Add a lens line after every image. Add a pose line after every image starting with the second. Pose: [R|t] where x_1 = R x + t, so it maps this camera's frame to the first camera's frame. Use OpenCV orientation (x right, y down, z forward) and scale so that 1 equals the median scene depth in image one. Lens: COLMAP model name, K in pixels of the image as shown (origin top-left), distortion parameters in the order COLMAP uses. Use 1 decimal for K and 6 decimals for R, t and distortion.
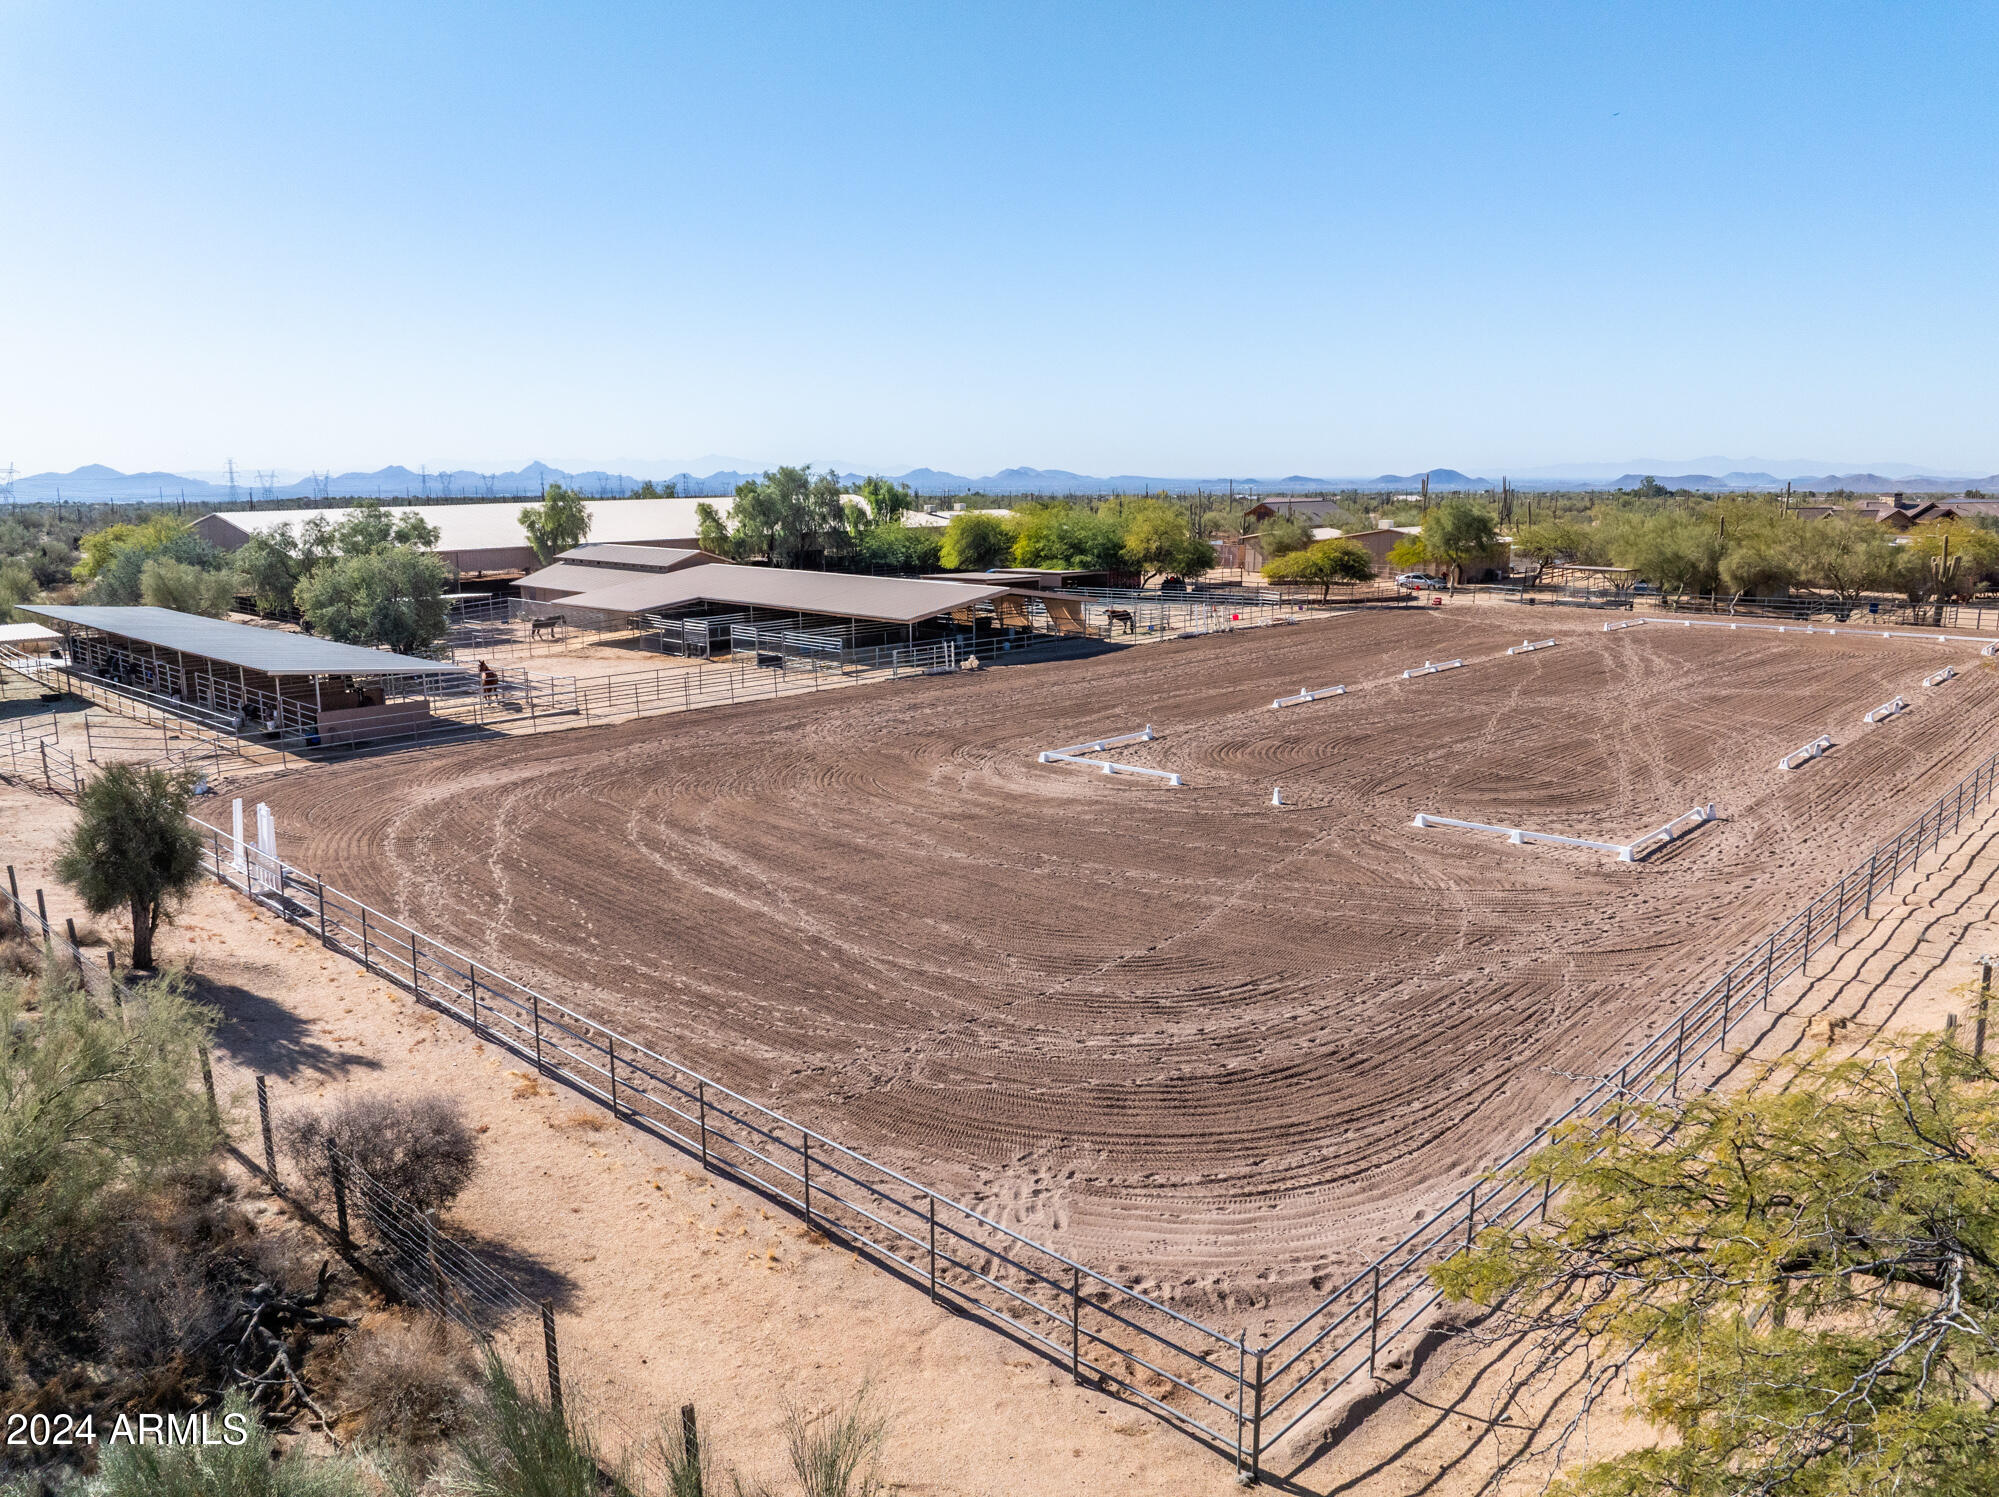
lens RADIAL K [[1408.1, 0, 1006.7], [0, 1408.1, 747.1], [0, 0, 1]] dist [-0.044087, 0.011501]
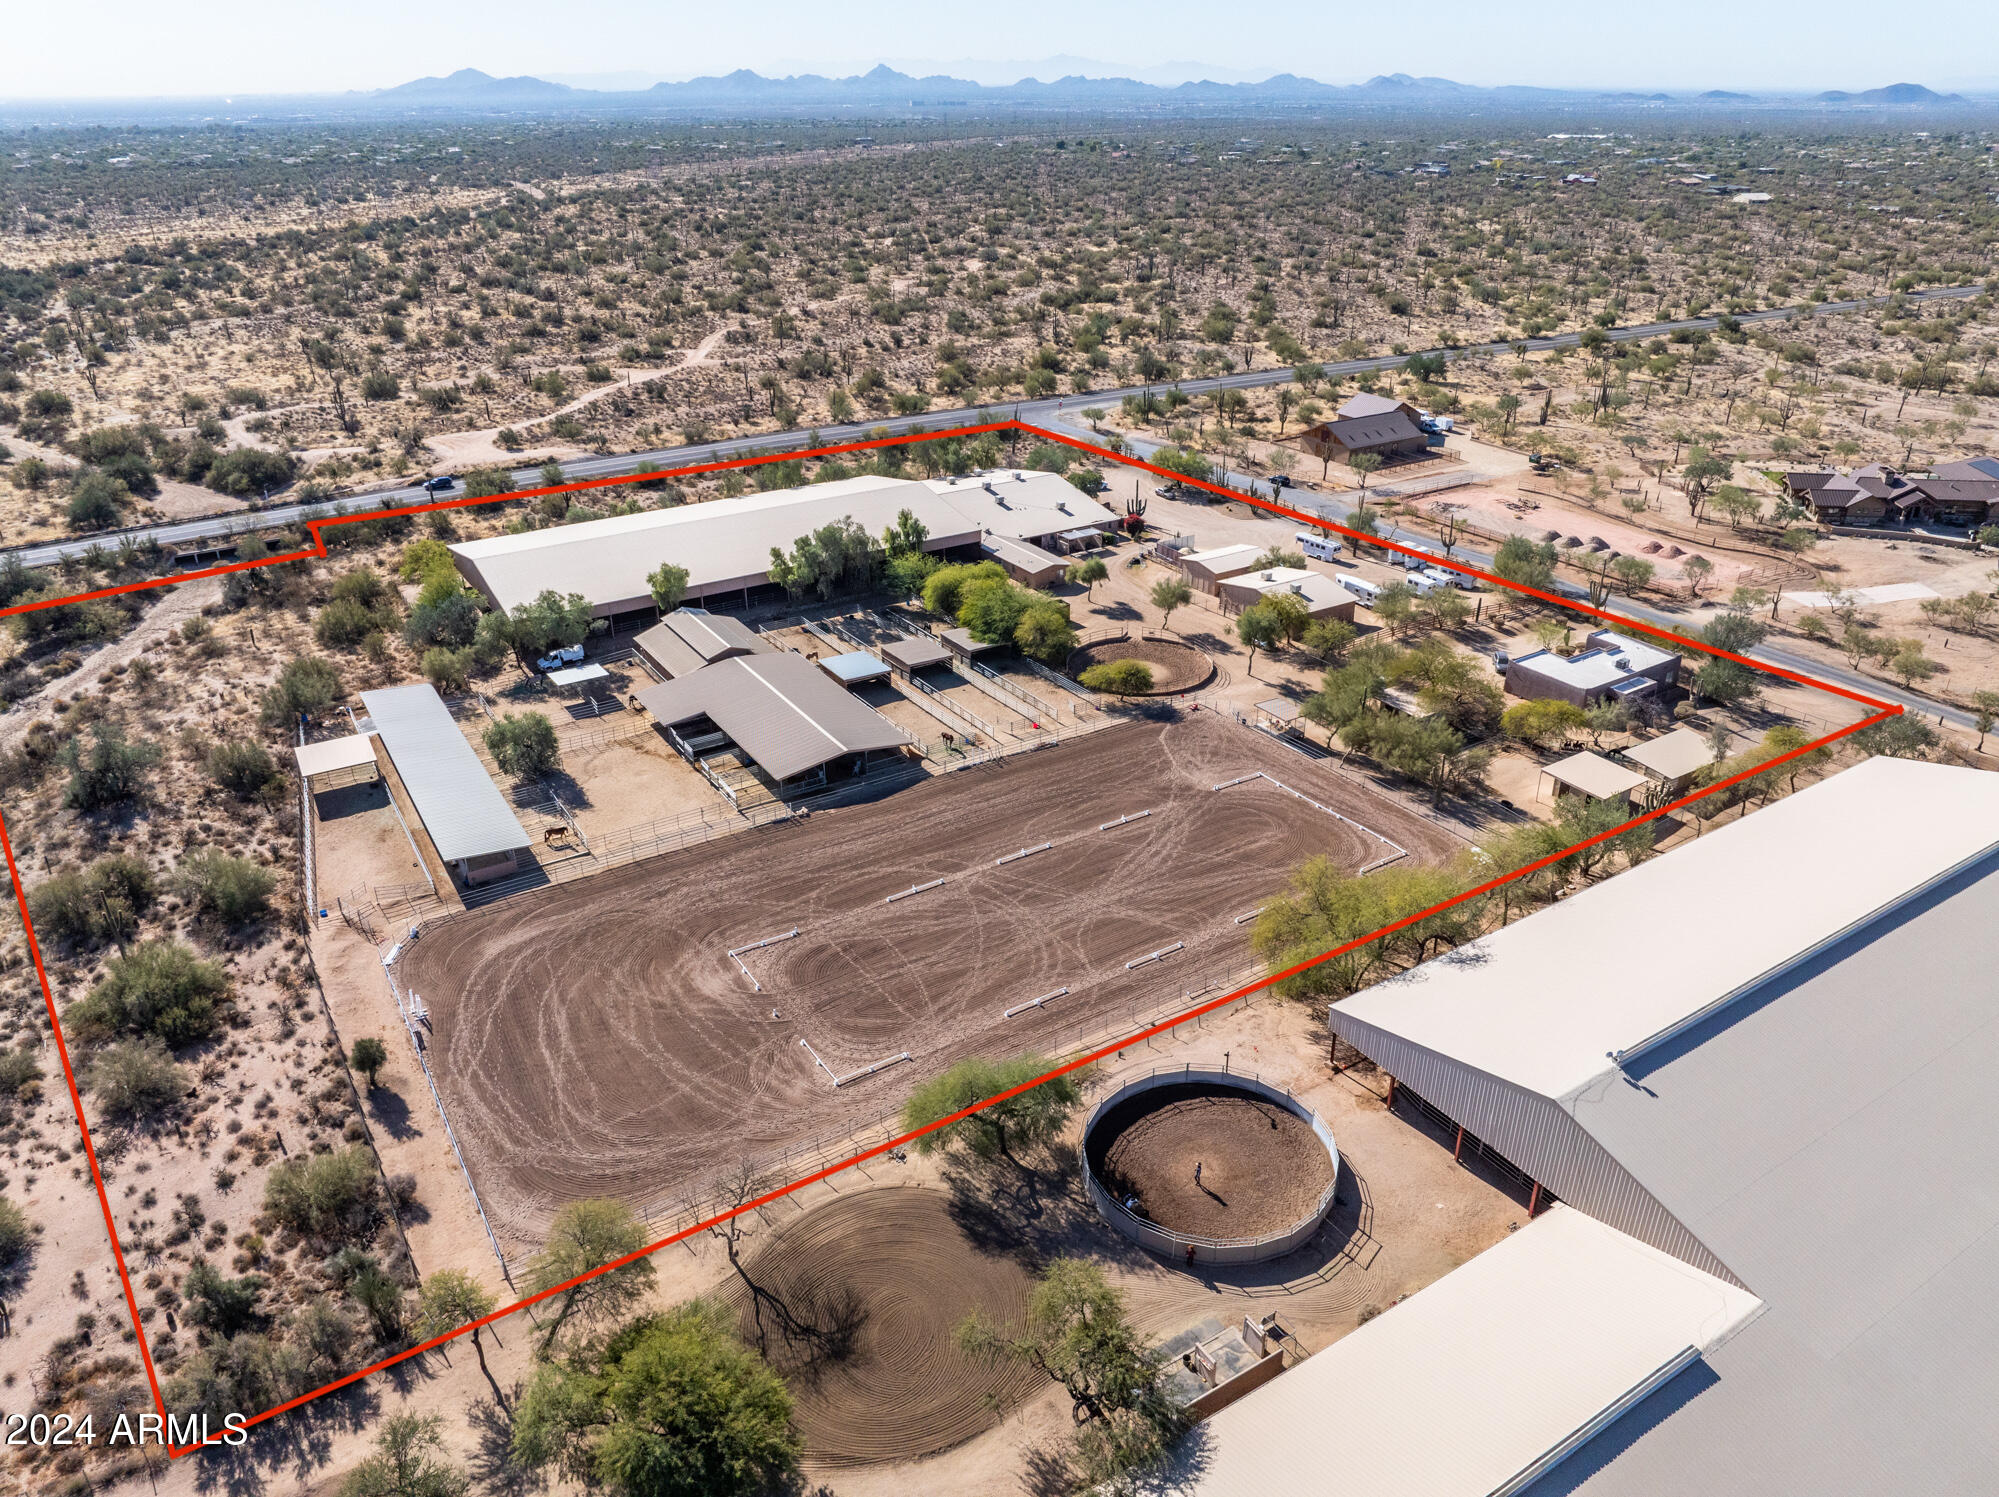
lens RADIAL K [[1408.1, 0, 1008.5], [0, 1408.1, 742.7], [0, 0, 1]] dist [-0.044087, 0.011501]
pose [[0.971960, 0.103555, -0.211118, 1.015198], [-0.047202, 0.965457, 0.256252, -1.034976], [0.230361, -0.239101, 0.943273, -1.123295]]
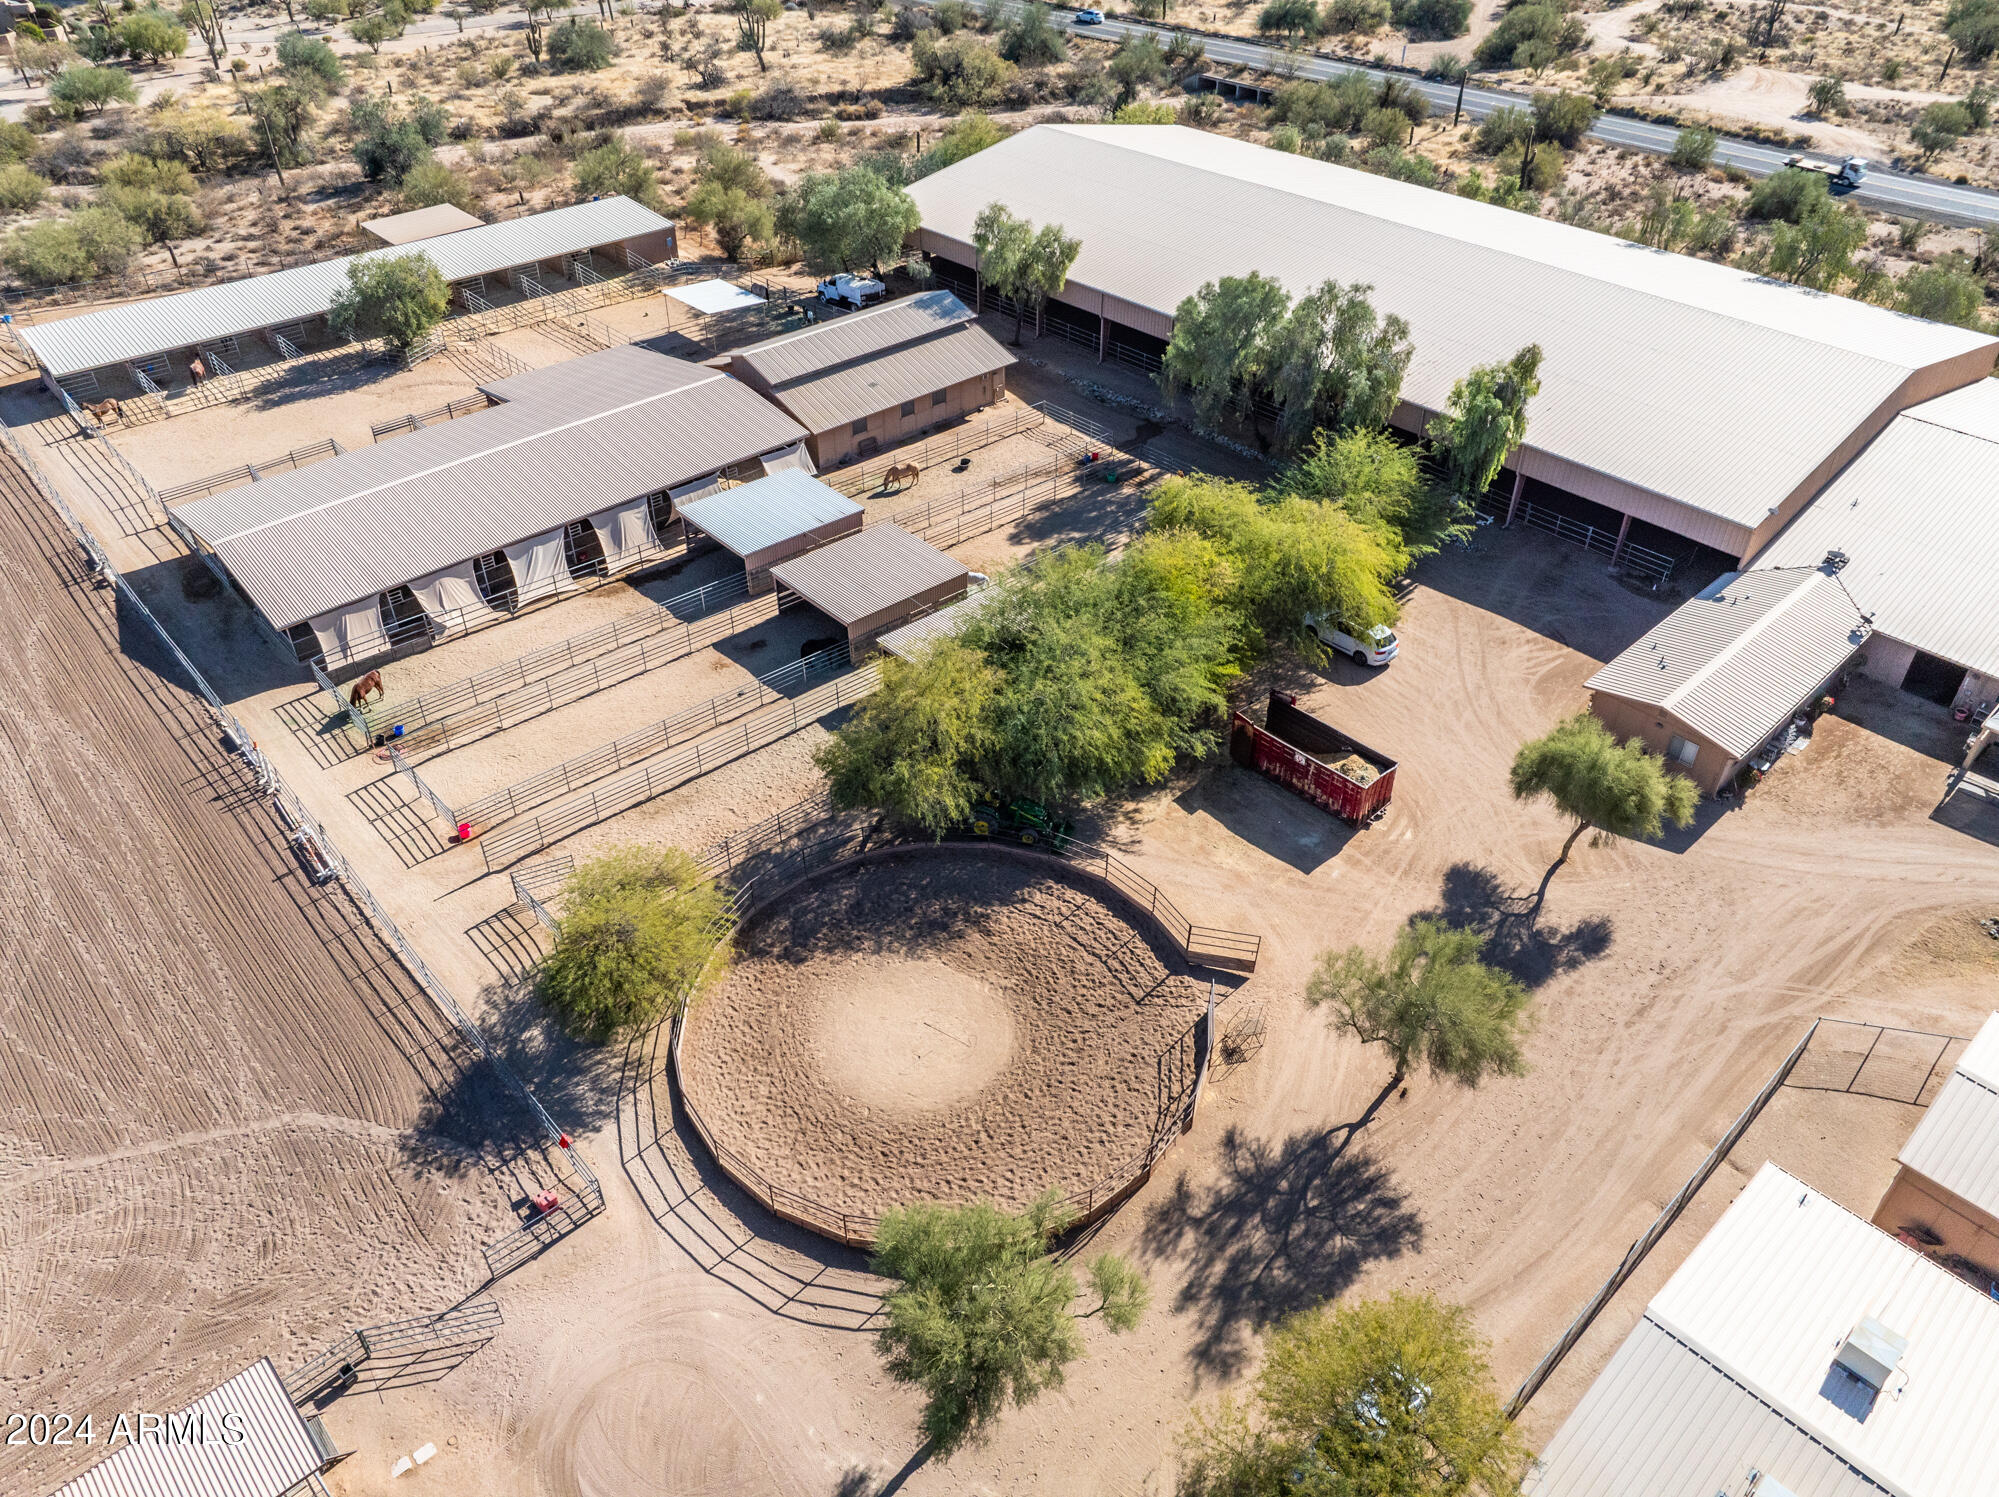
lens RADIAL K [[1408.1, 0, 1003.3], [0, 1408.1, 735.4], [0, 0, 1]] dist [-0.044087, 0.011501]
pose [[-0.059429, 0.607496, -0.792096, 1.235632], [-0.194213, 0.771300, 0.606117, -1.094130], [0.979158, 0.189856, 0.072146, 2.500014]]
